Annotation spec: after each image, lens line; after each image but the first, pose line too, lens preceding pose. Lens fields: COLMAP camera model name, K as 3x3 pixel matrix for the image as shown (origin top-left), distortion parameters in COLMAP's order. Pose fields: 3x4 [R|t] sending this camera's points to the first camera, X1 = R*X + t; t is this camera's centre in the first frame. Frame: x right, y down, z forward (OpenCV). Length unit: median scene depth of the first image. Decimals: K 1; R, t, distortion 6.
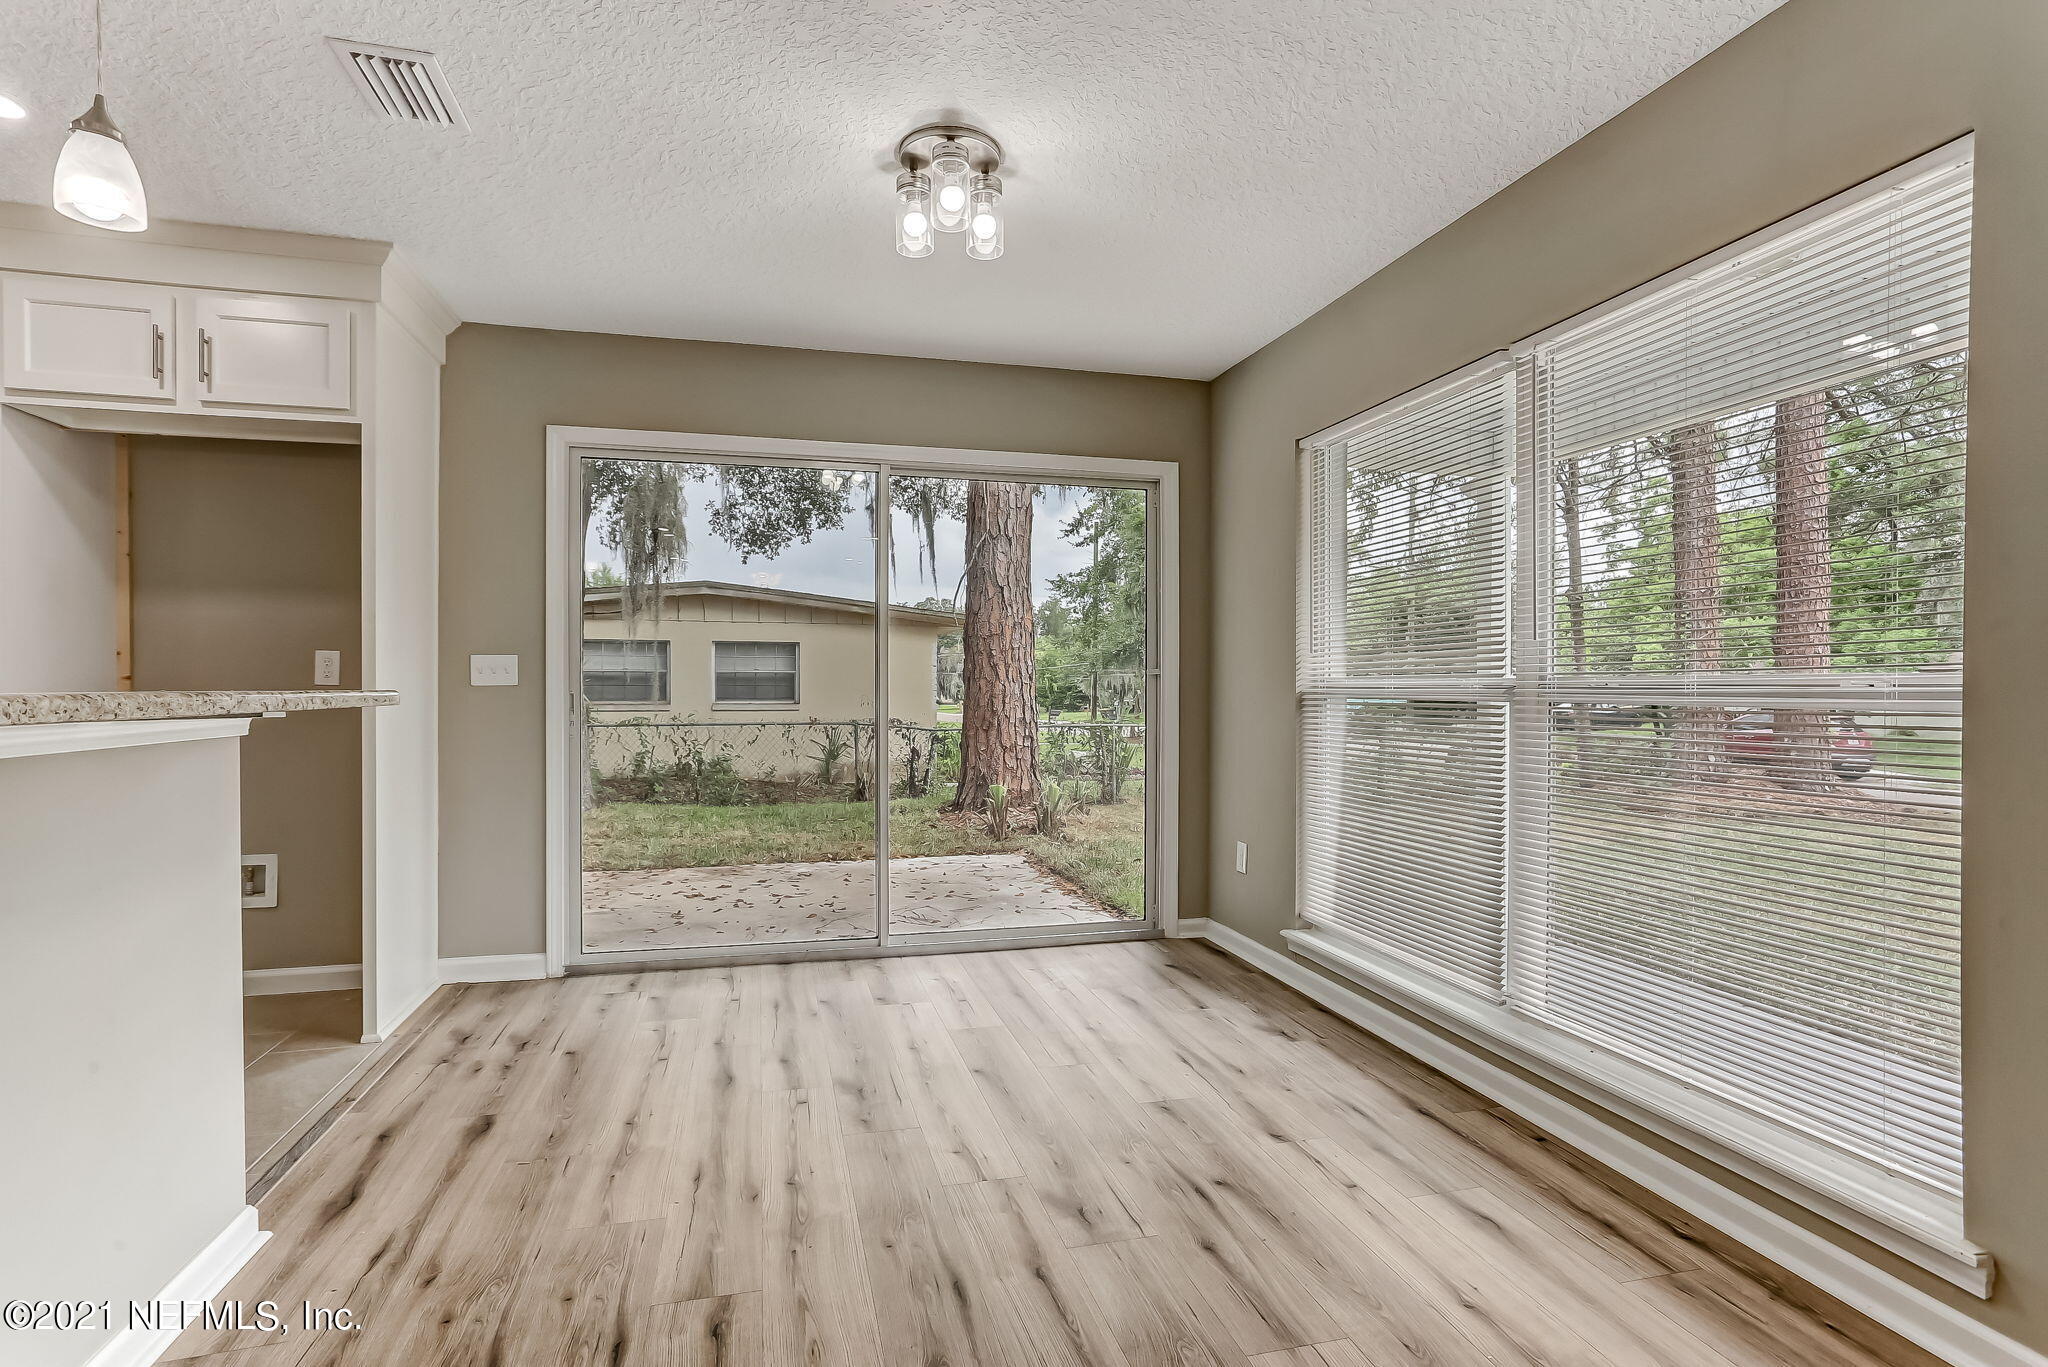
lens RADIAL K [[1052.0, 0, 1035.4], [0, 1052.0, 692.0], [0, 0, 1]] dist [-0.001450, 0.003451]
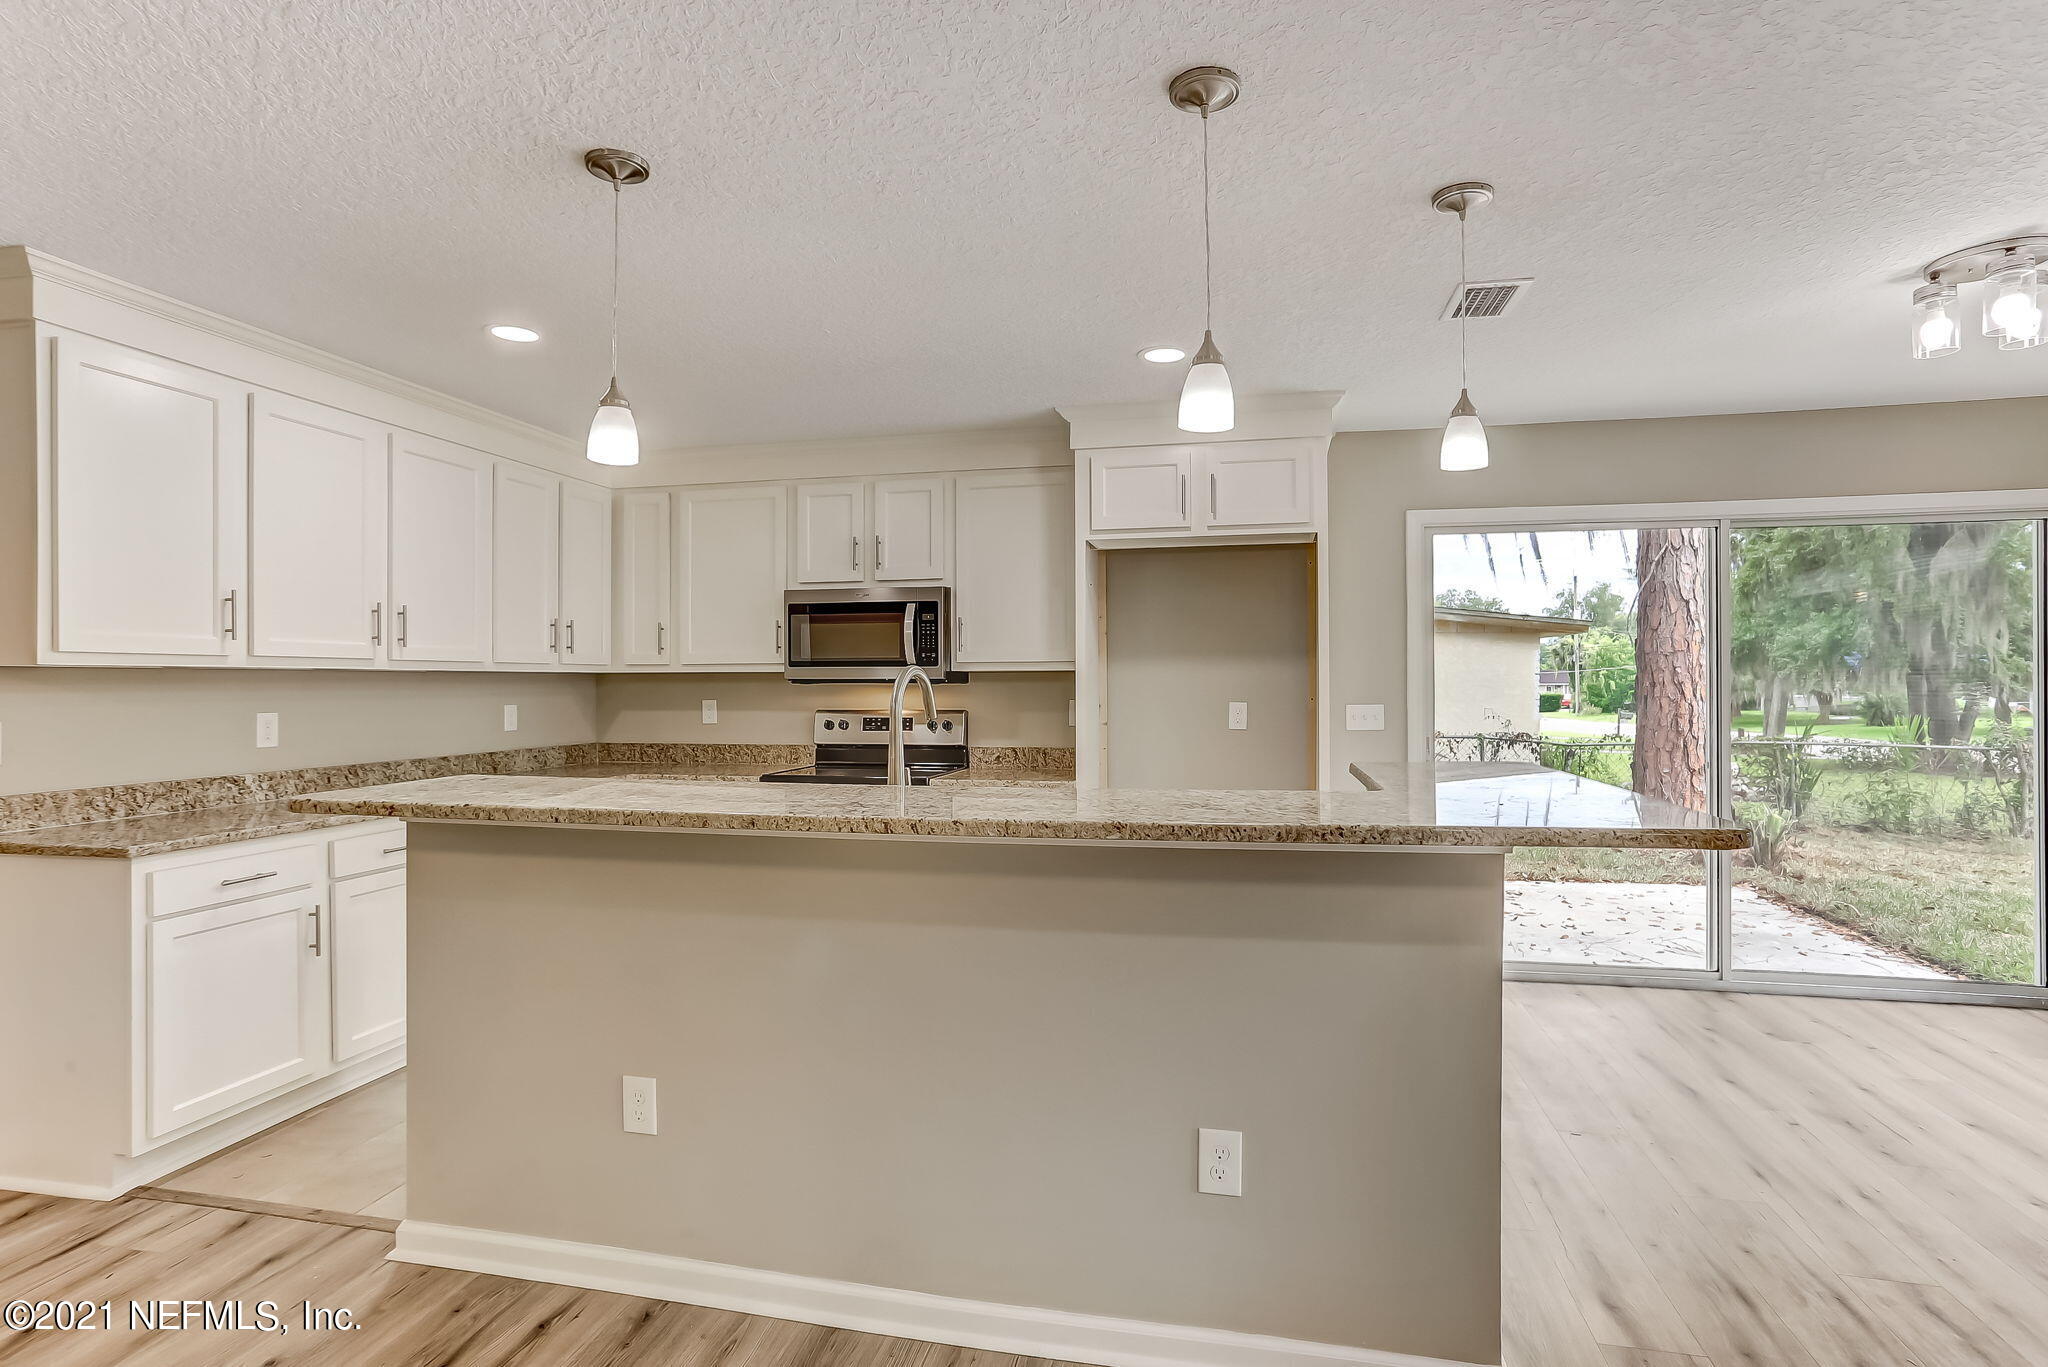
lens RADIAL K [[1052.0, 0, 1022.6], [0, 1052.0, 676.0], [0, 0, 1]] dist [-0.001450, 0.003451]
pose [[0.890243, -0.008563, -0.455406, -0.300963], [0.003610, 0.999925, -0.011744, -0.051704], [0.455472, 0.008811, 0.890206, -0.254783]]
